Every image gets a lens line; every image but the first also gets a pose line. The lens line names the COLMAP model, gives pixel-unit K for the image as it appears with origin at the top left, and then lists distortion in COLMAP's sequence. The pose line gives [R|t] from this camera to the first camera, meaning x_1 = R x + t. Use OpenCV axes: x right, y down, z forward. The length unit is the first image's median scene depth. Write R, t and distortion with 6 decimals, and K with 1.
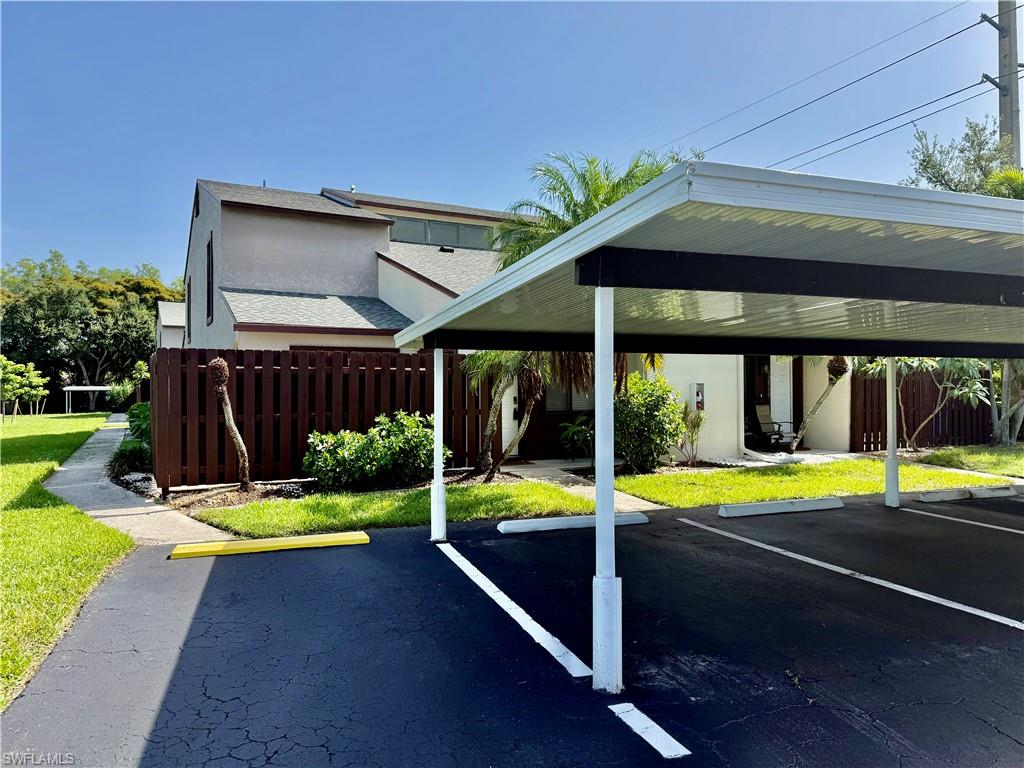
lens RADIAL K [[726.6, 0, 526.5], [0, 726.6, 390.1], [0, 0, 1]] dist [0.071961, -0.056939]
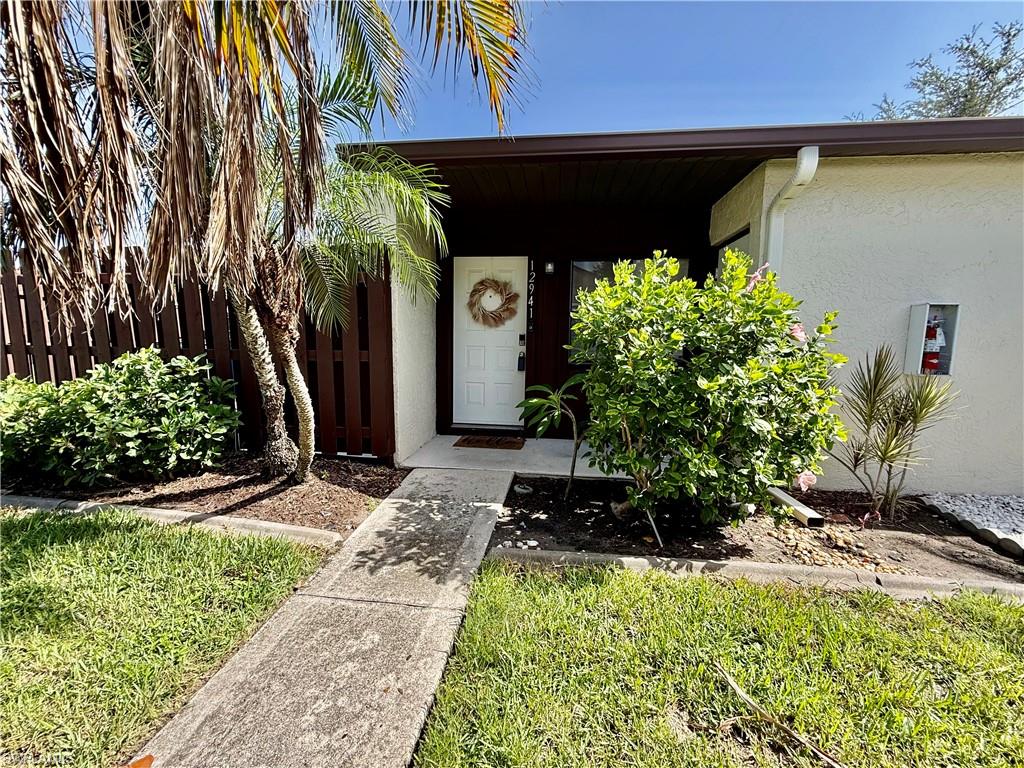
lens RADIAL K [[407.9, 0, 507.3], [0, 407.9, 387.2], [0, 0, 1]] dist [0.001566, -0.000145]
pose [[0.813625, 0.083330, -0.575388, 0.183520], [-0.014819, 0.992326, 0.122758, 0.011011], [0.581202, -0.091352, 0.808616, 0.709508]]
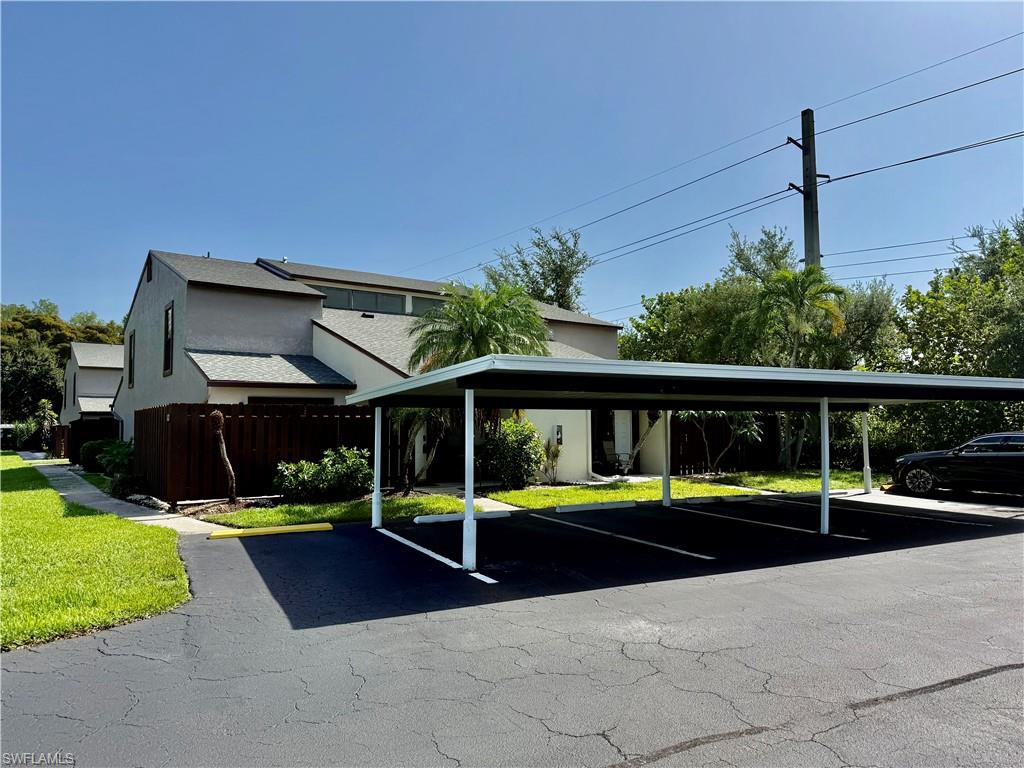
lens RADIAL K [[726.6, 0, 526.8], [0, 726.6, 396.9], [0, 0, 1]] dist [0.071961, -0.056939]
pose [[0.991686, 0.004623, 0.128596, -0.001256], [0.000404, 0.999237, -0.039042, -0.010158], [-0.128678, 0.038770, 0.990928, -0.370783]]
